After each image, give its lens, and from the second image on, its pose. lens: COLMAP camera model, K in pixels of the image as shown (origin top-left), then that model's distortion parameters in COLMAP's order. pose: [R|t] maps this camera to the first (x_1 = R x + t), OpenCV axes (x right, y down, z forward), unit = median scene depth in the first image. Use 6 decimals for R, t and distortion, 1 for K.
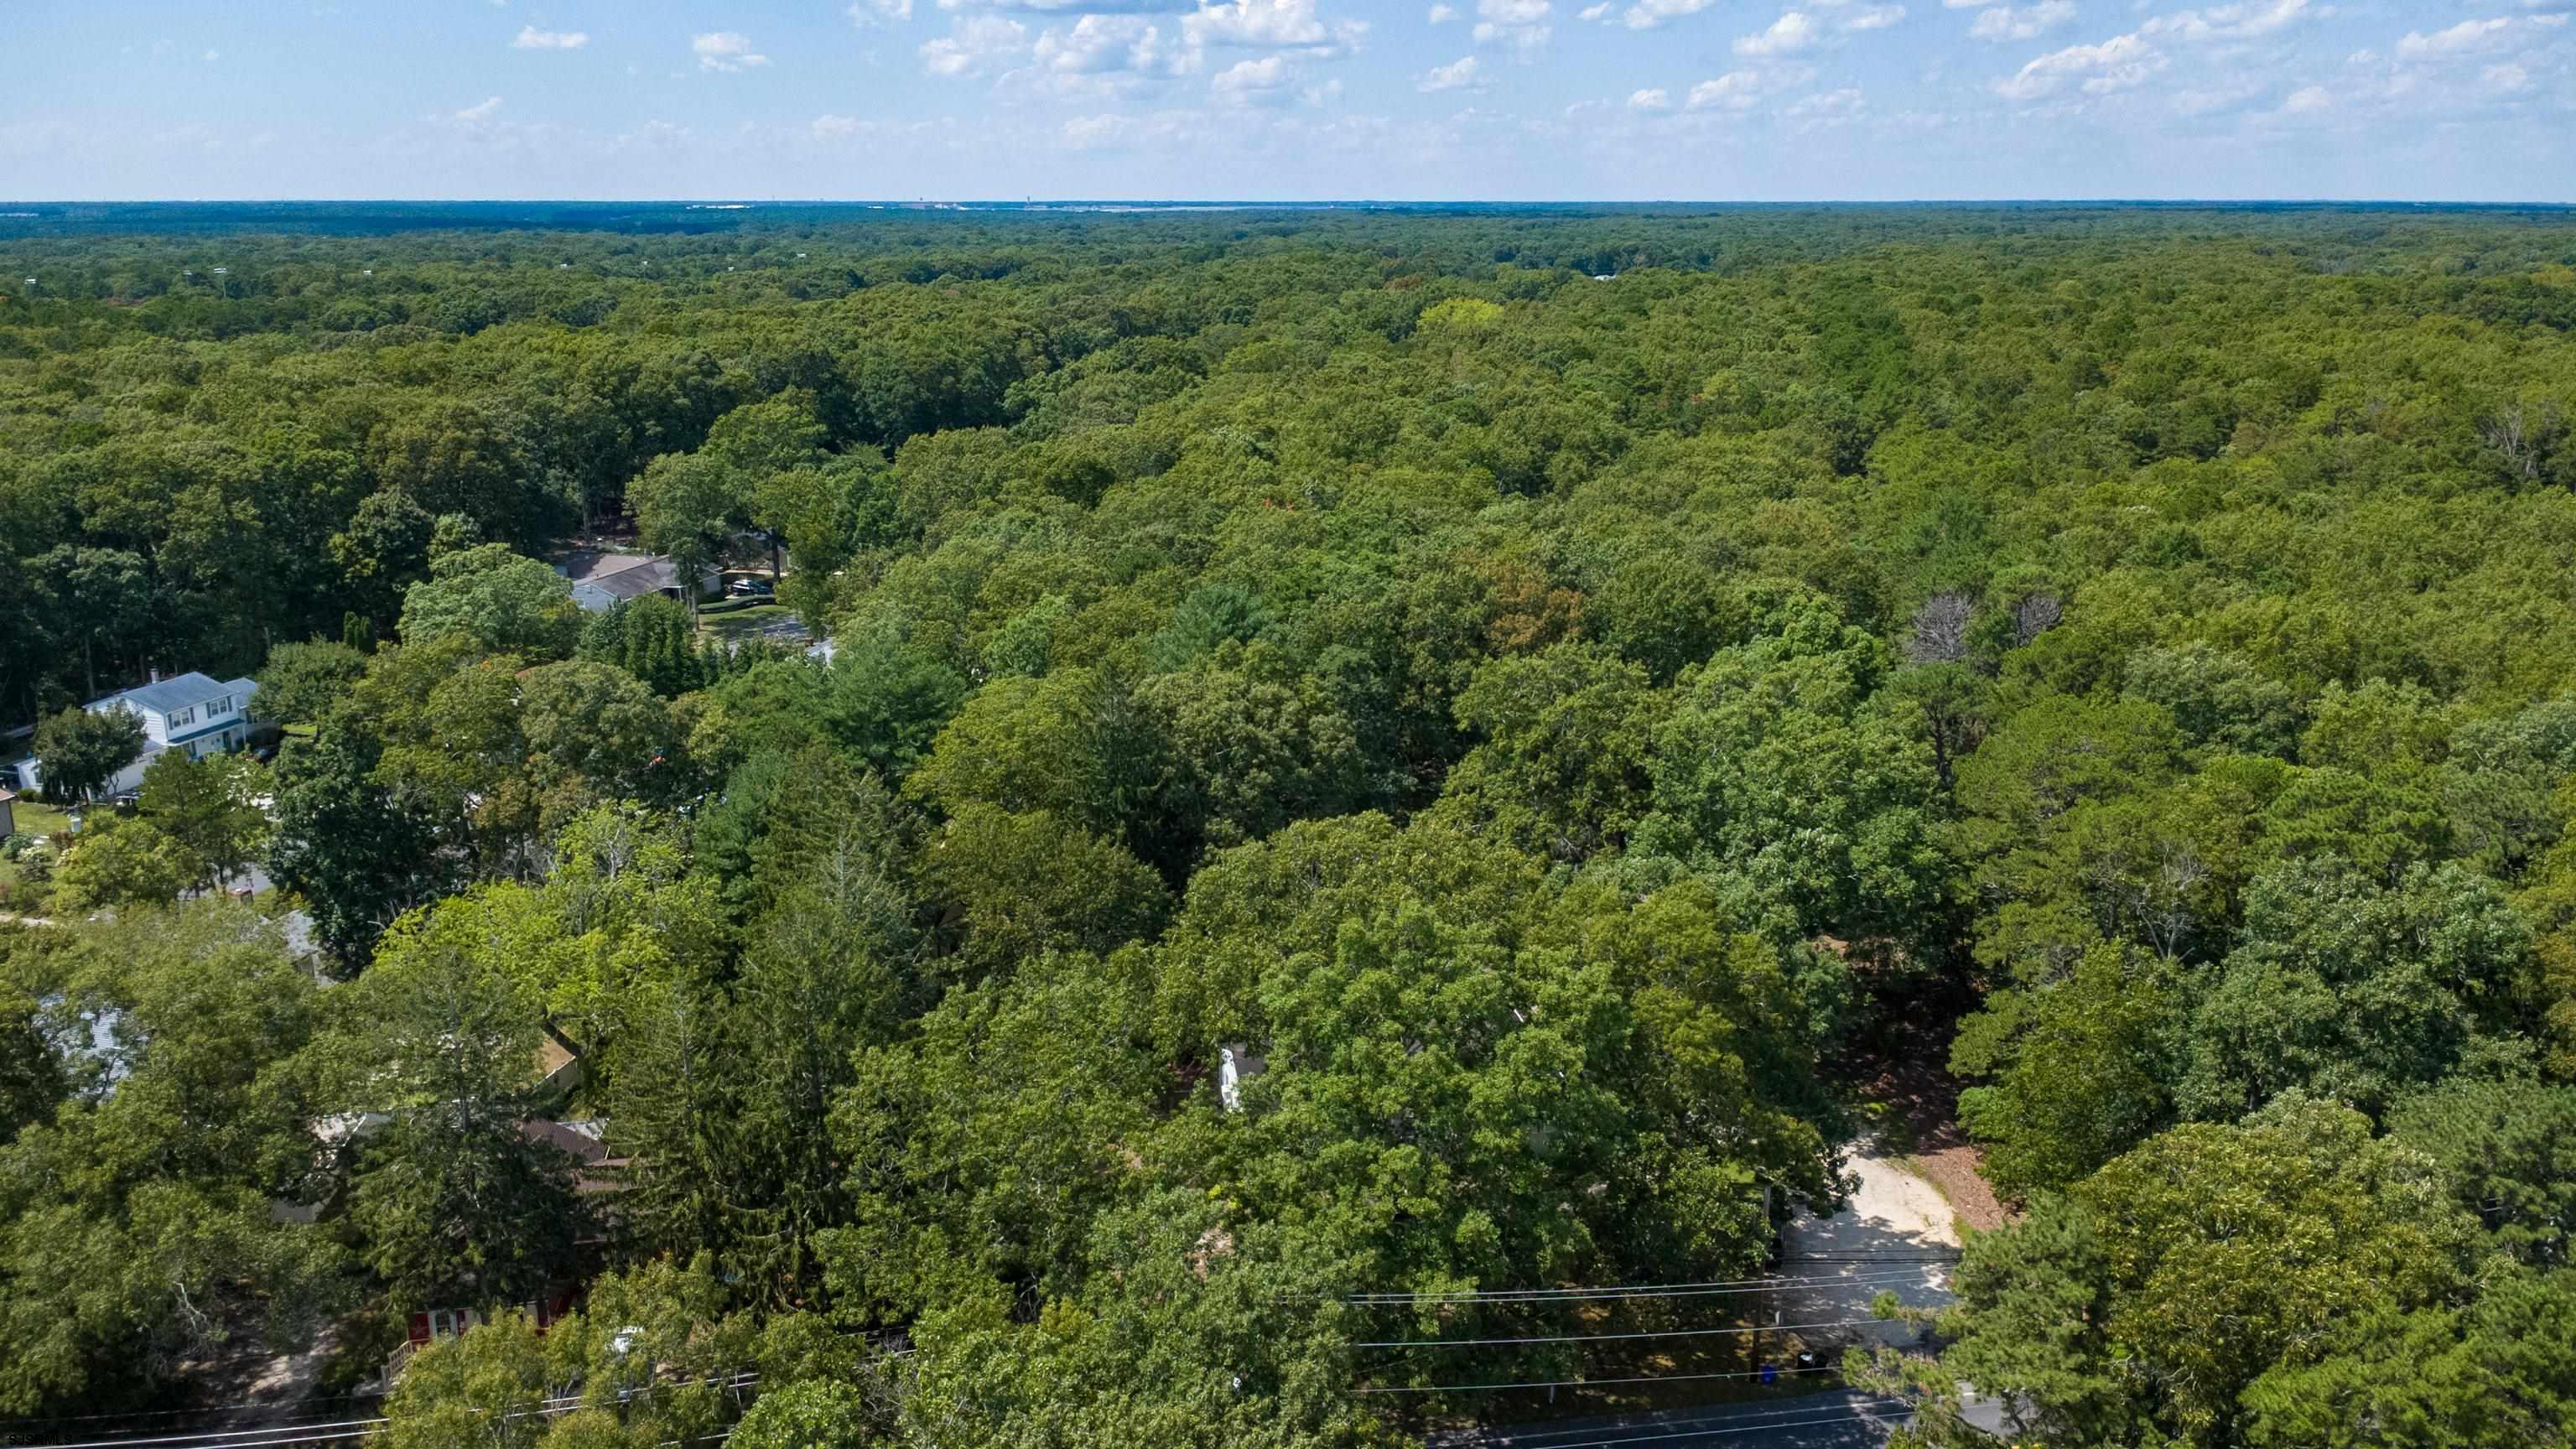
lens RADIAL K [[1029.3, 0, 1288.0], [0, 1029.3, 724.5], [0, 0, 1]] dist [-0.000063, -0.000474]
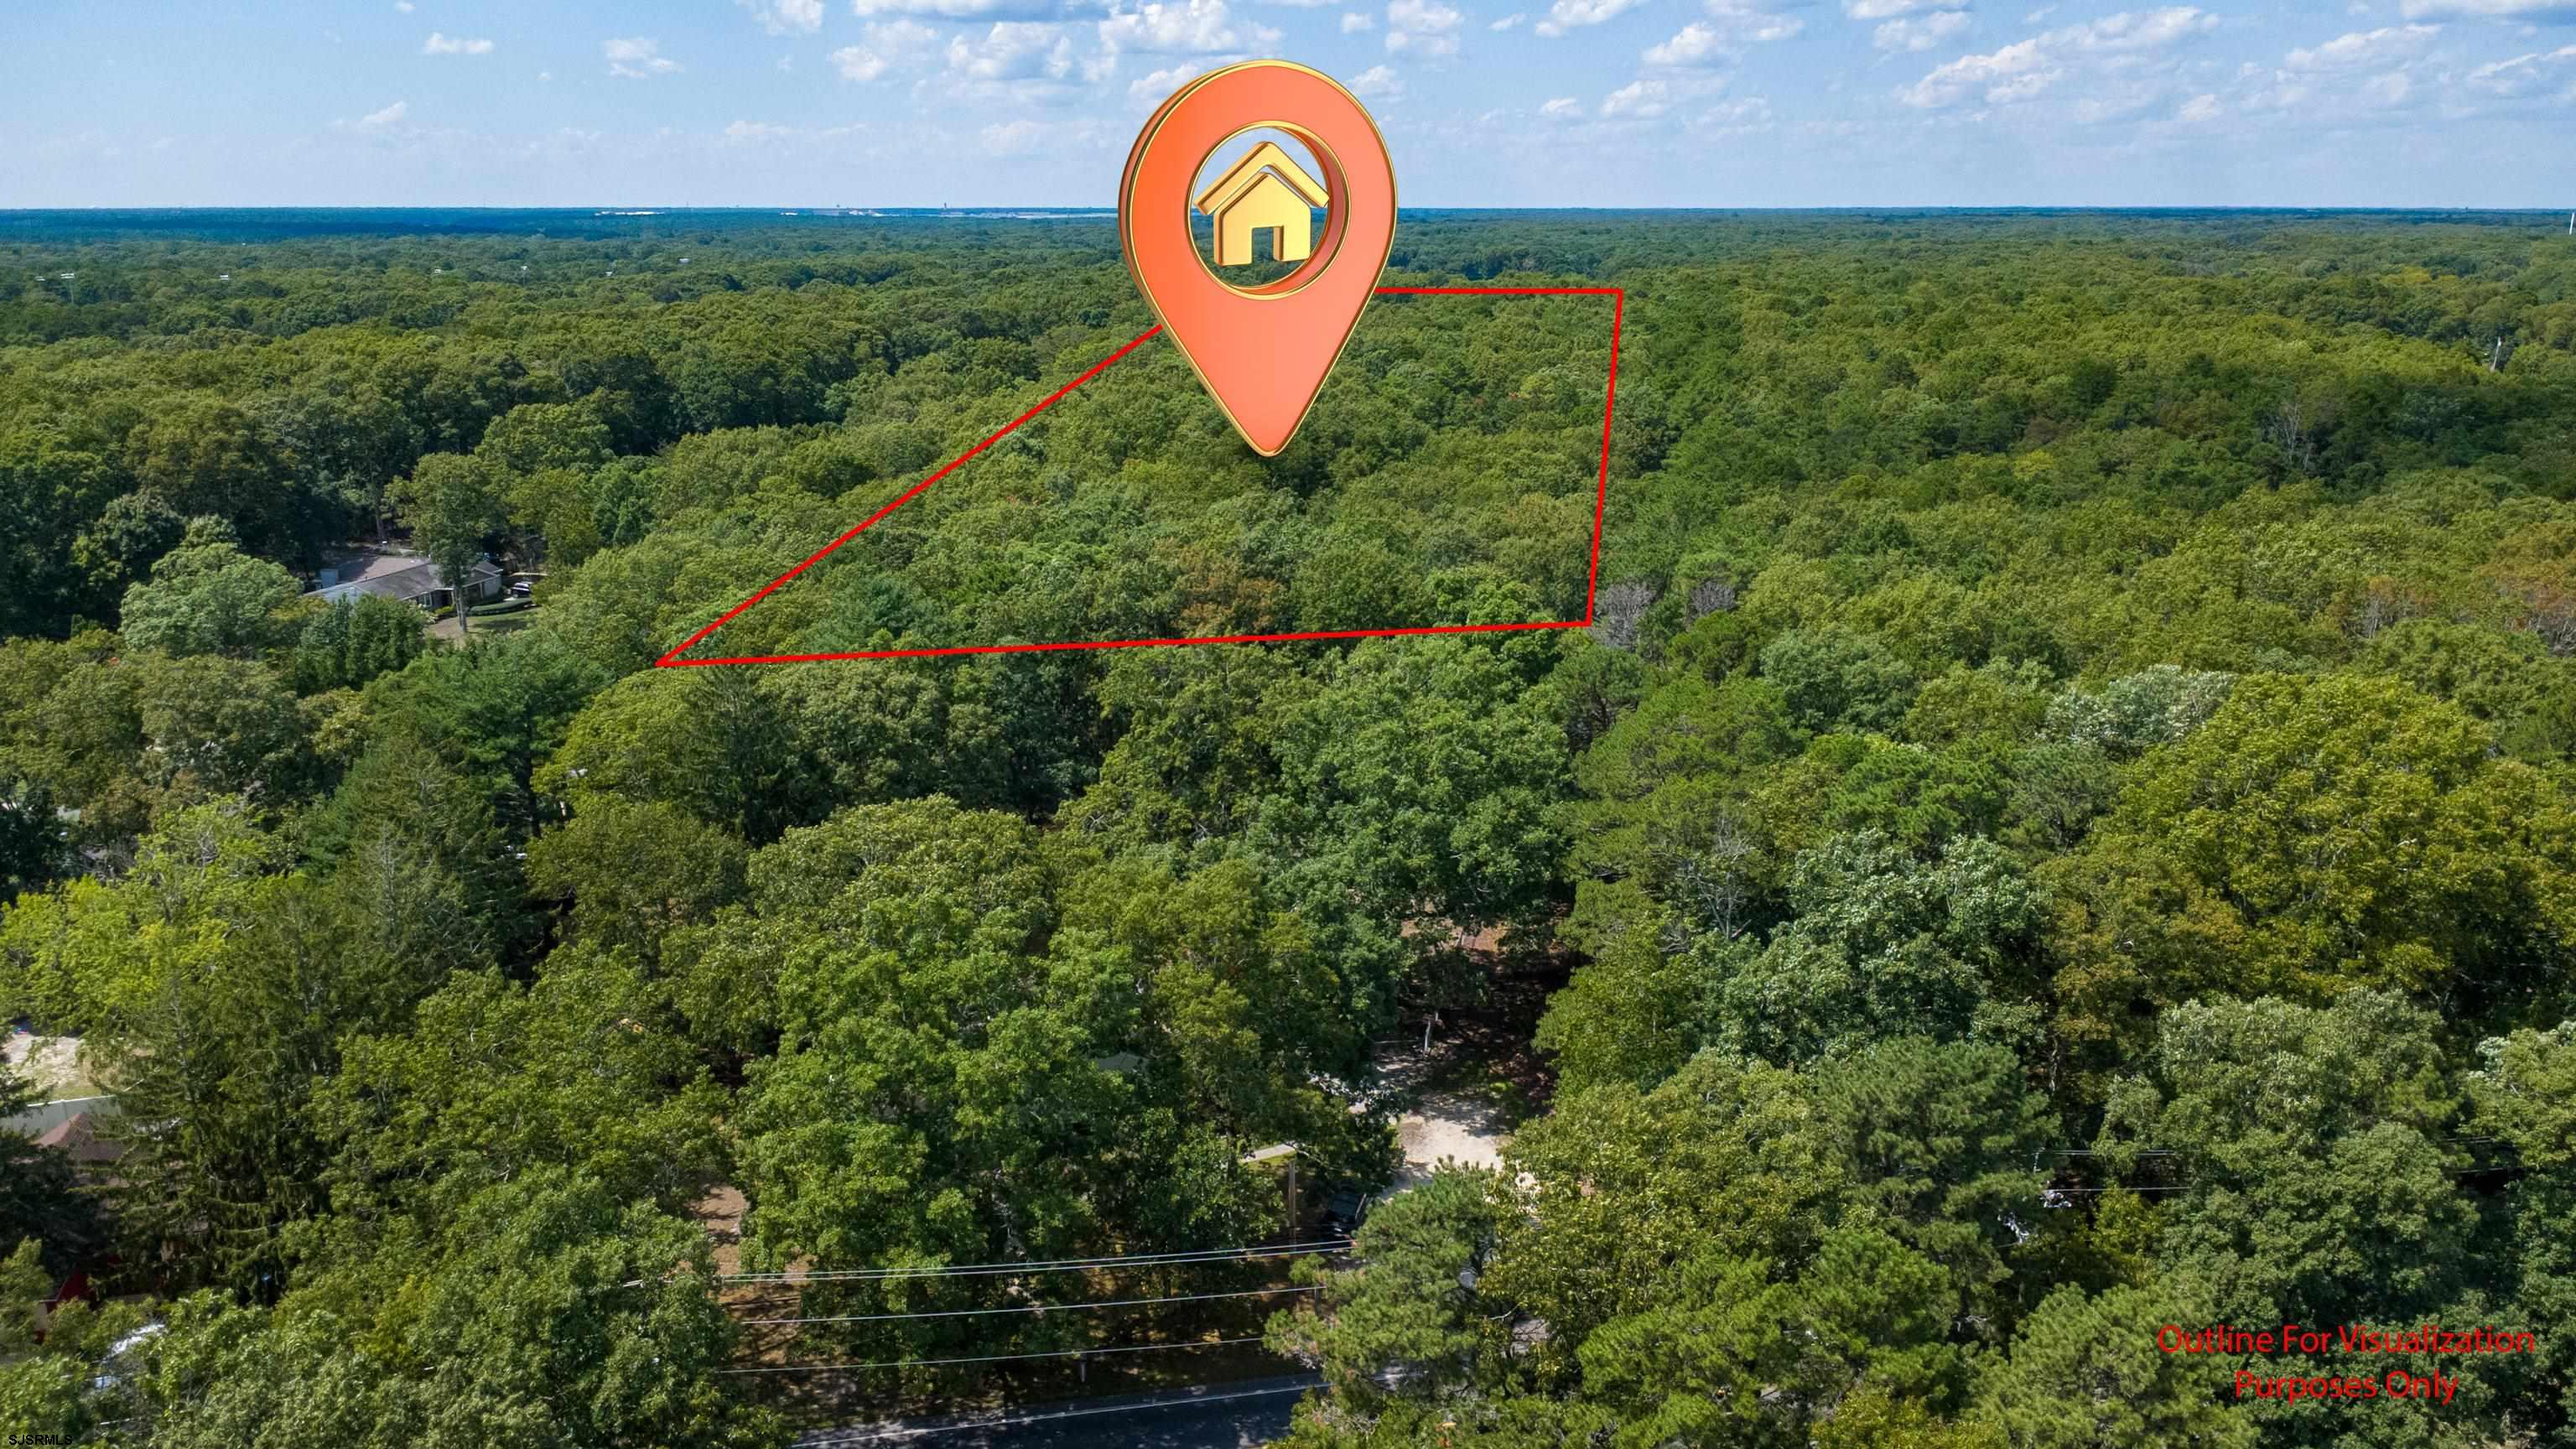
lens RADIAL K [[1029.3, 0, 1288.0], [0, 1029.3, 724.5], [0, 0, 1]] dist [-0.000063, -0.000474]
pose [[0.999740, -0.010024, 0.020502, 0.237005], [0.010178, 0.999921, -0.007442, 0.015659], [-0.020426, 0.007649, 0.999762, -0.005226]]
